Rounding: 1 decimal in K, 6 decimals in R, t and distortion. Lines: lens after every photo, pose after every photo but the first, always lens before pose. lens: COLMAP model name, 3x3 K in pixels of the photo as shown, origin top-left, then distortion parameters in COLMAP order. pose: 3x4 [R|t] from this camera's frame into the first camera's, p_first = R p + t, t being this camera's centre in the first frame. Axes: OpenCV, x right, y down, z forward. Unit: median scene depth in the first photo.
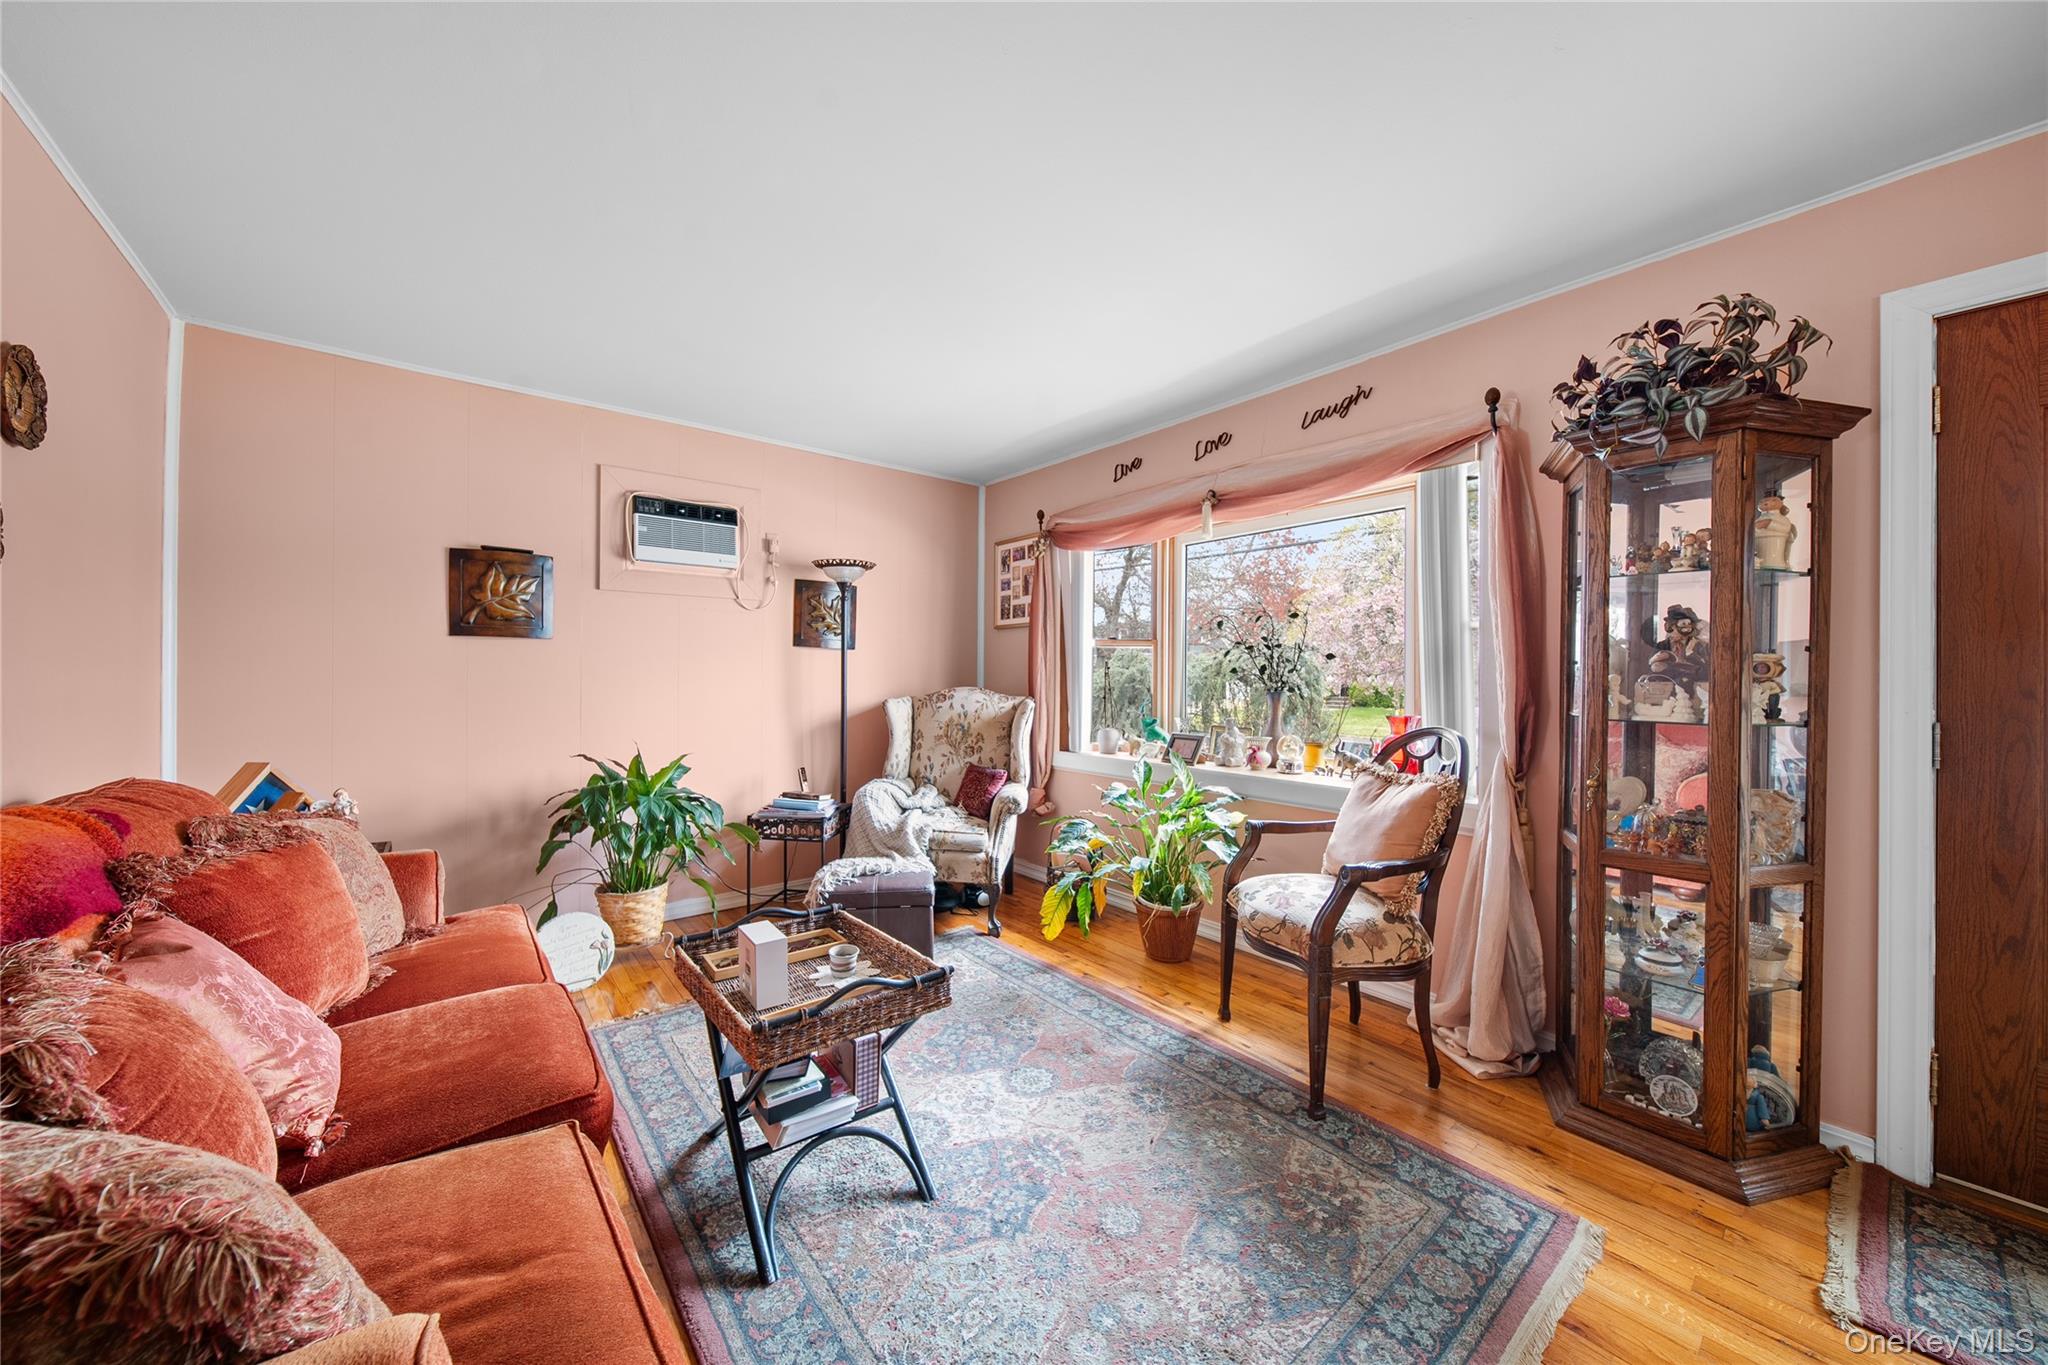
lens RADIAL K [[720.0, 0, 1016.3], [0, 720.0, 681.5], [0, 0, 1]] dist [0.000635, -0.000388]
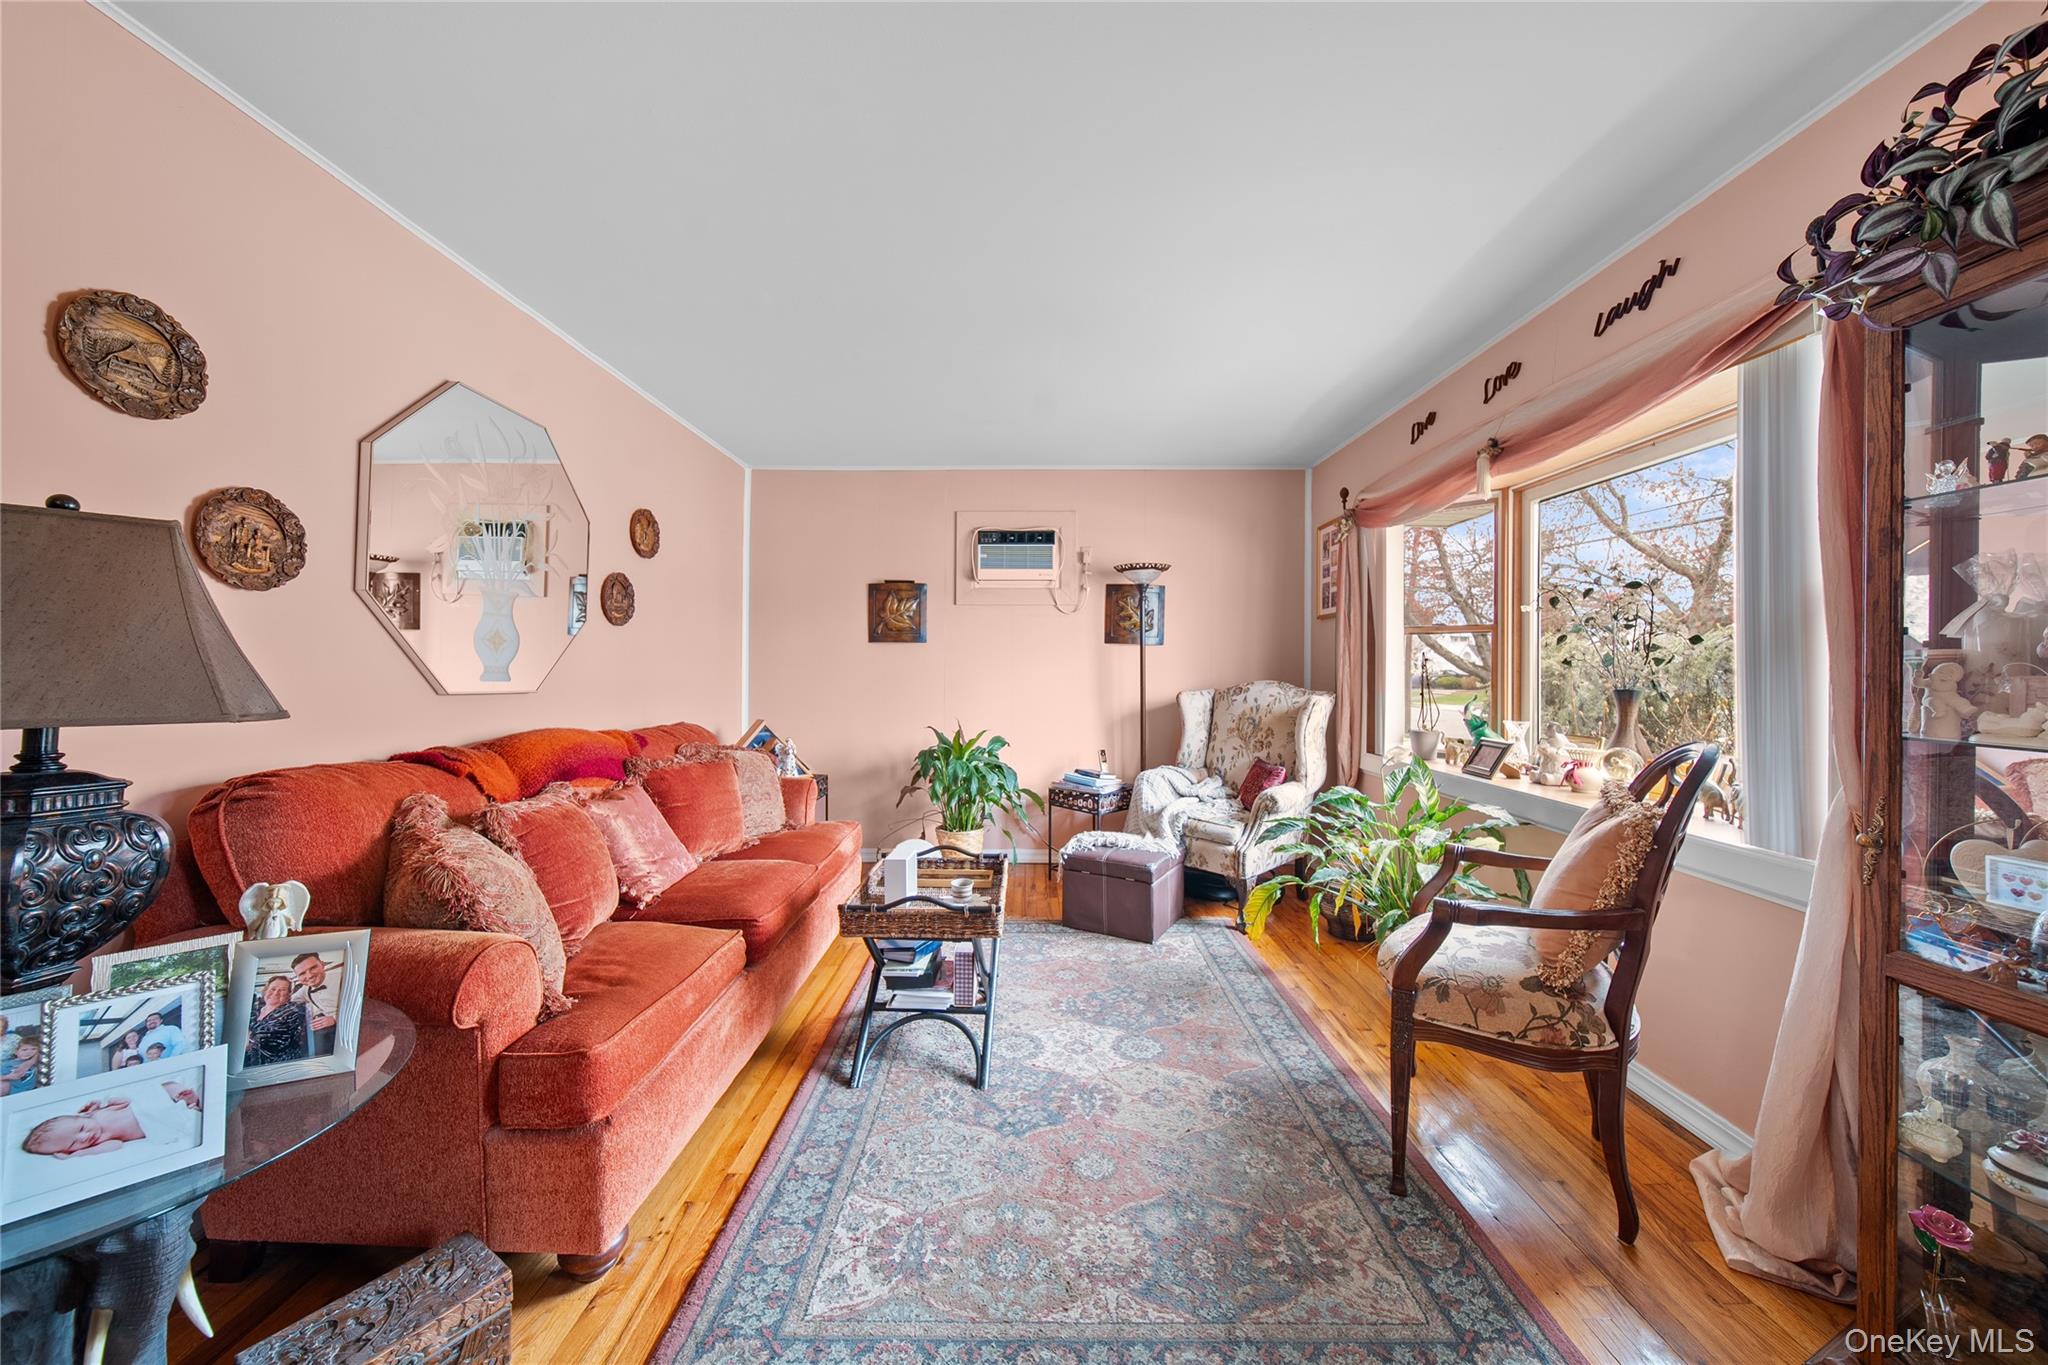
lens RADIAL K [[720.0, 0, 1017.2], [0, 720.0, 672.6], [0, 0, 1]] dist [0.000635, -0.000388]
pose [[0.773001, 0.001928, -0.634401, 0.357068], [-0.005007, 0.999983, -0.003062, 0.002012], [0.634384, 0.005544, 0.772998, 0.037777]]
